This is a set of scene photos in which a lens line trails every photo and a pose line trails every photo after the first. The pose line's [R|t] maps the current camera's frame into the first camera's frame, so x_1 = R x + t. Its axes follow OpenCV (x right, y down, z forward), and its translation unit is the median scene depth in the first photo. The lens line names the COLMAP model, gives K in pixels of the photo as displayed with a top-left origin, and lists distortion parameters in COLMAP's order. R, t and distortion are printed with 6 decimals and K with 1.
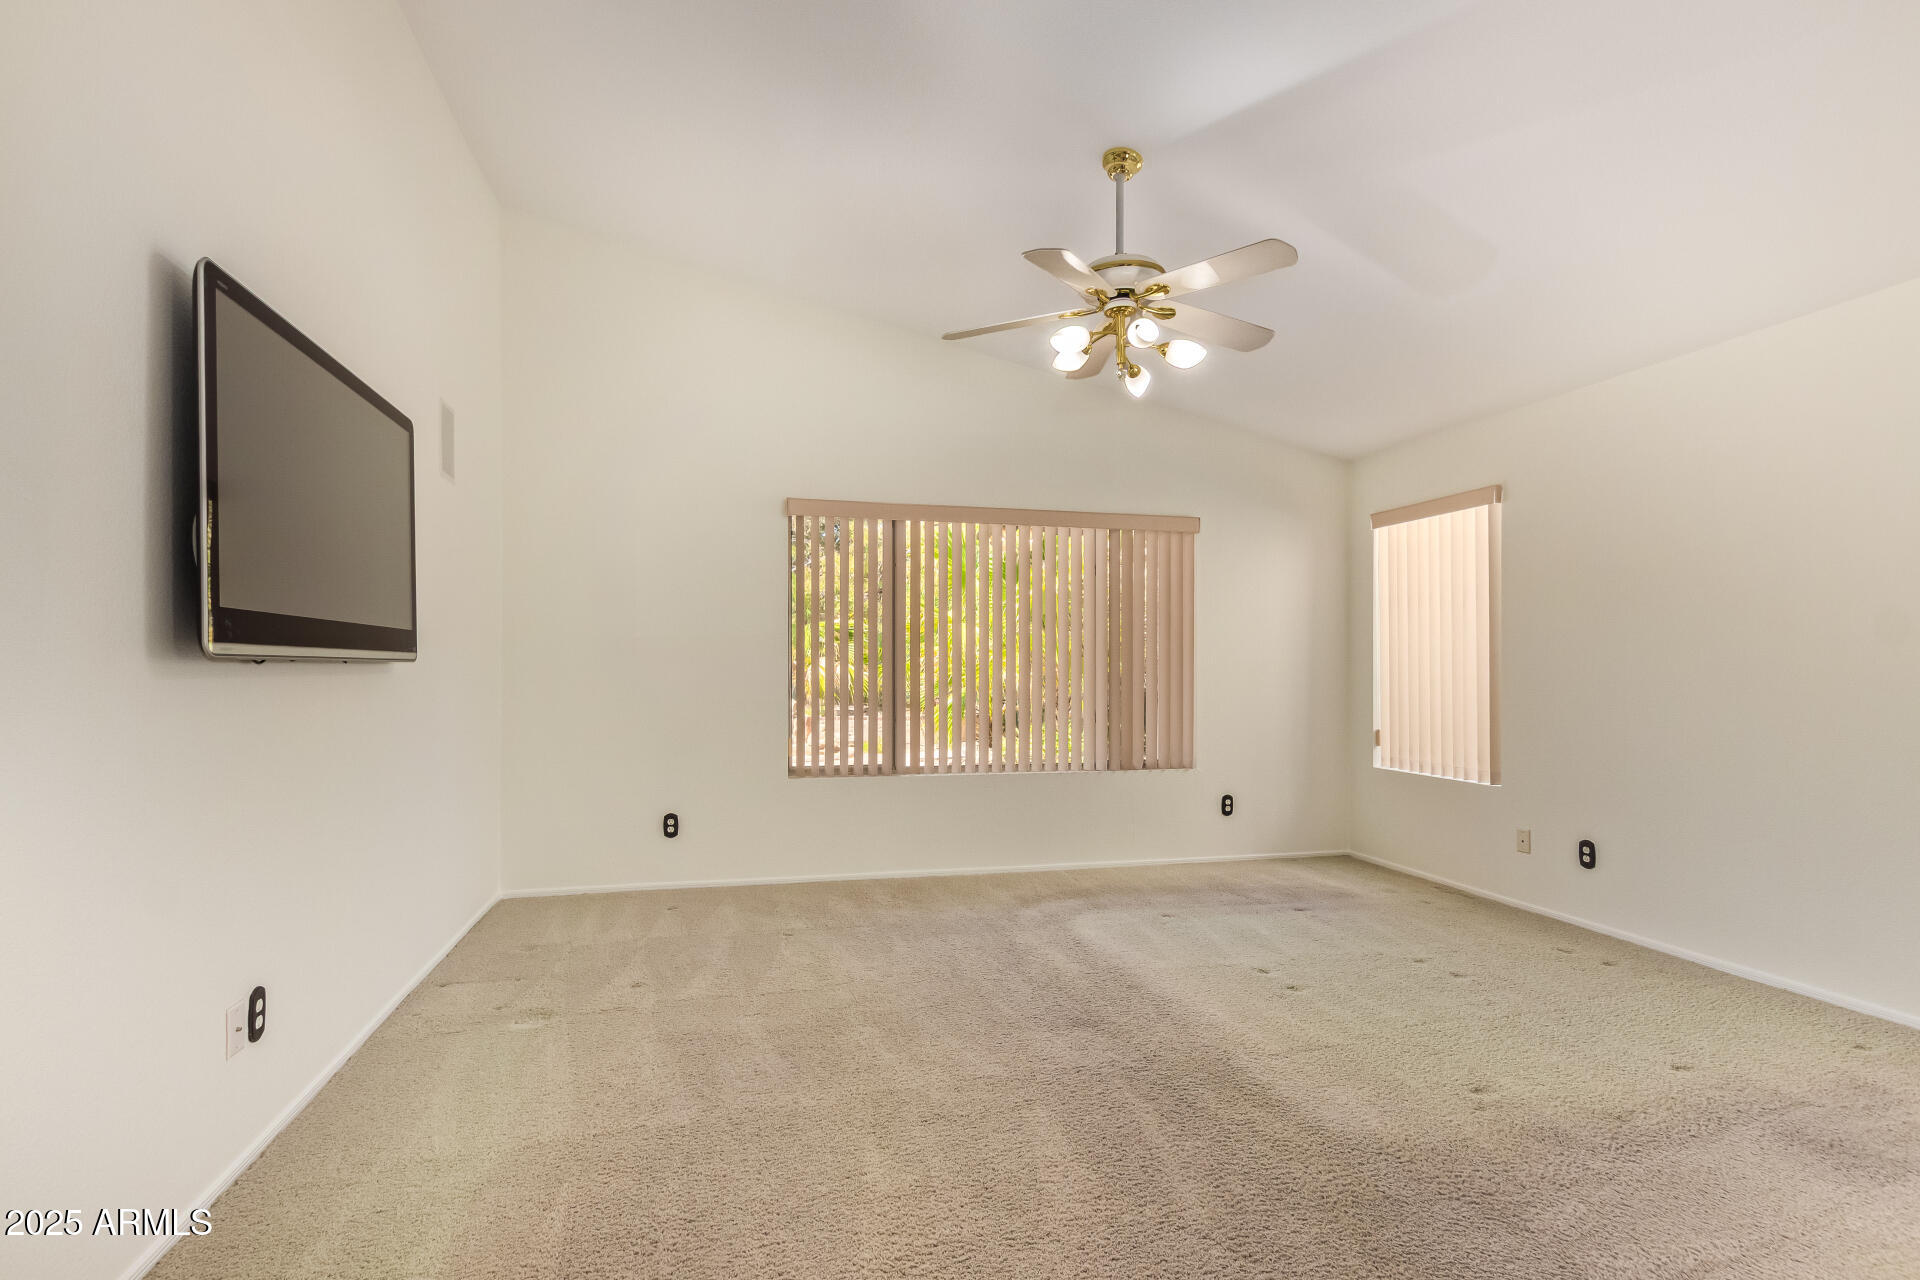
lens RADIAL K [[897.7, 0, 939.1], [0, 897.7, 656.7], [0, 0, 1]] dist [0.000968, -0.000701]
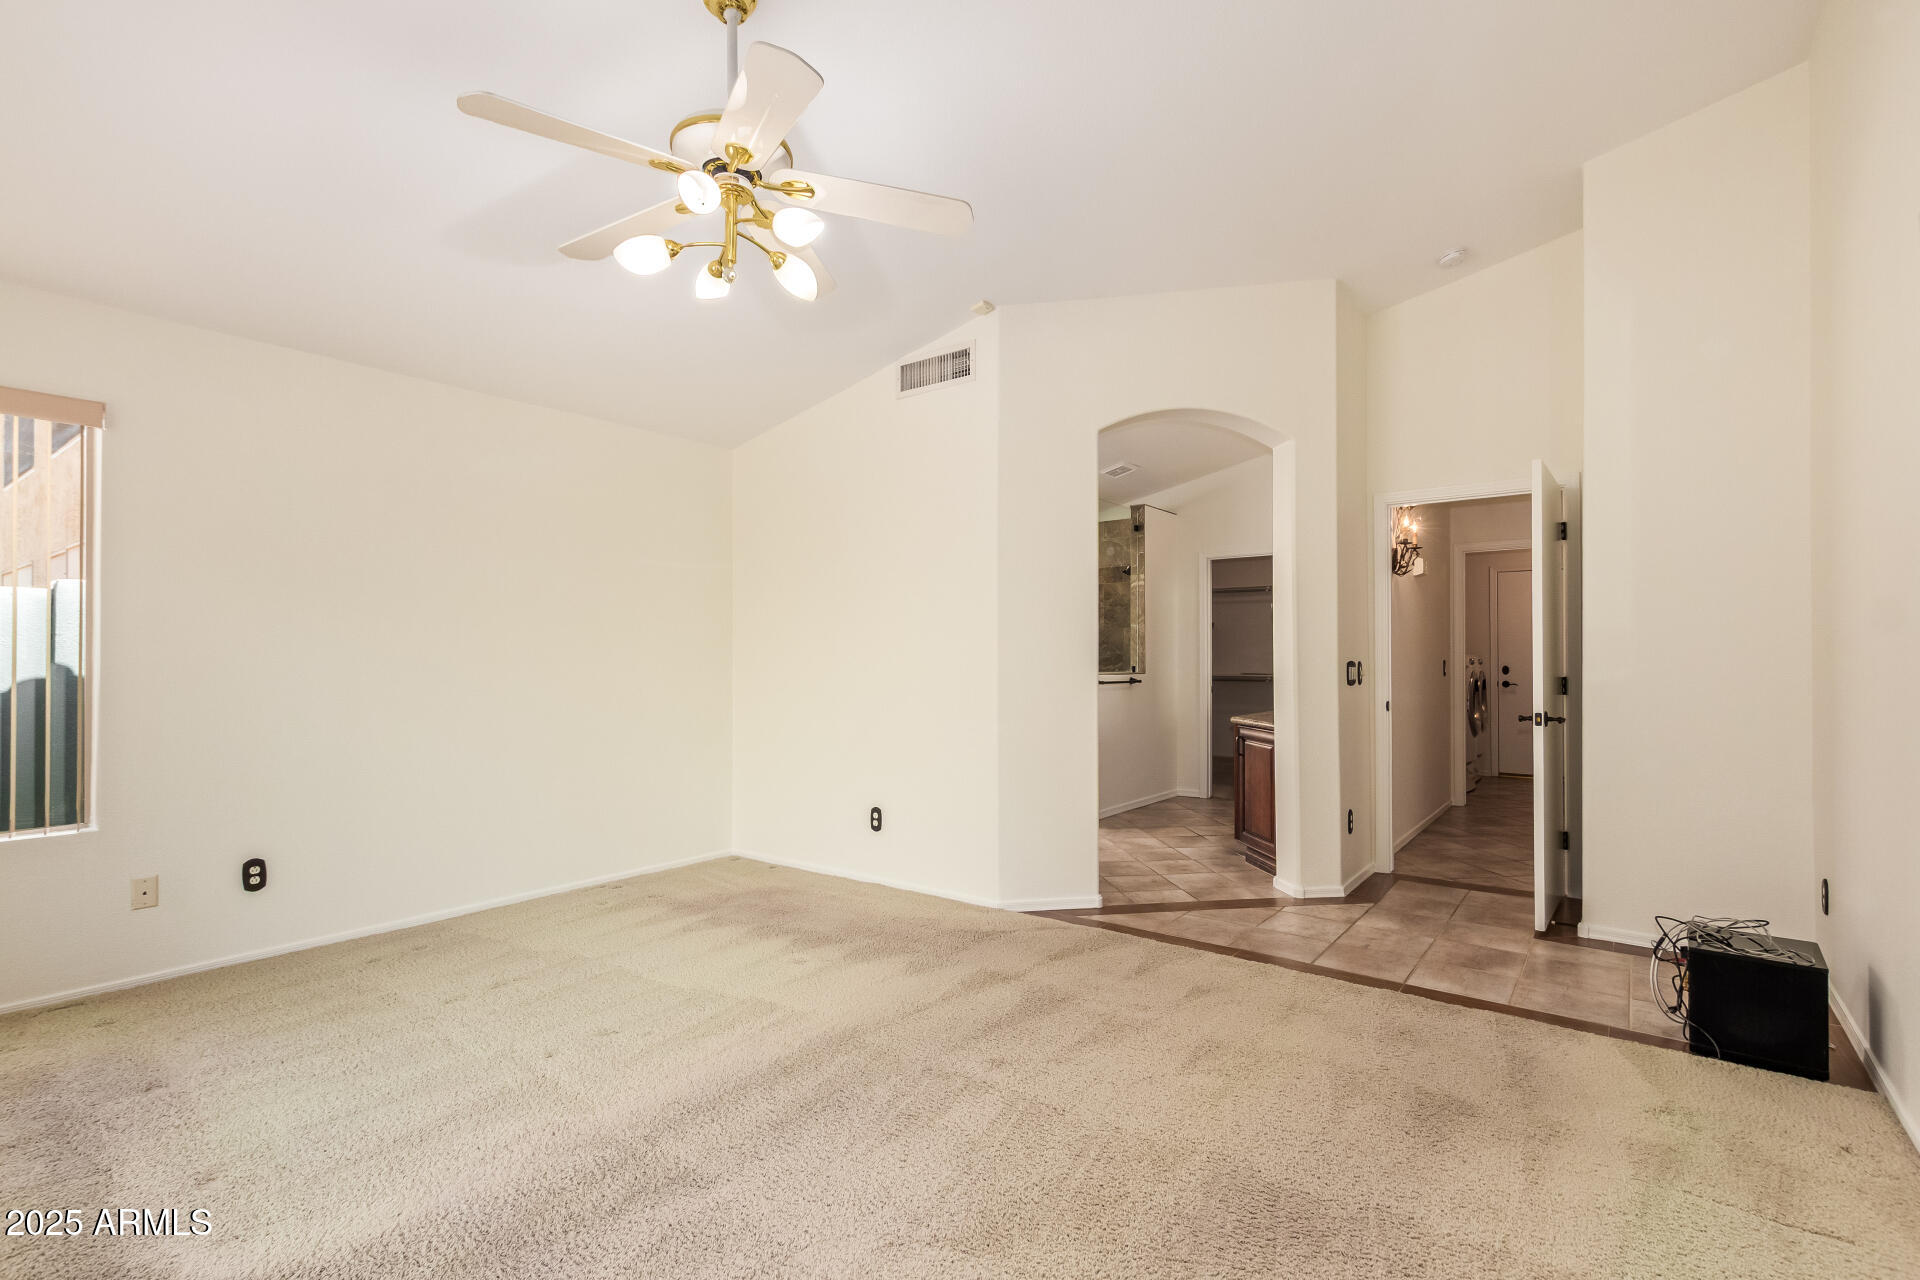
lens RADIAL K [[897.7, 0, 939.1], [0, 897.7, 656.7], [0, 0, 1]] dist [0.000968, -0.000701]
pose [[-0.617822, -0.008693, 0.786270, -0.357256], [-0.011095, 0.999936, 0.002338, 0.005596], [-0.786240, -0.007279, -0.617879, 1.048517]]
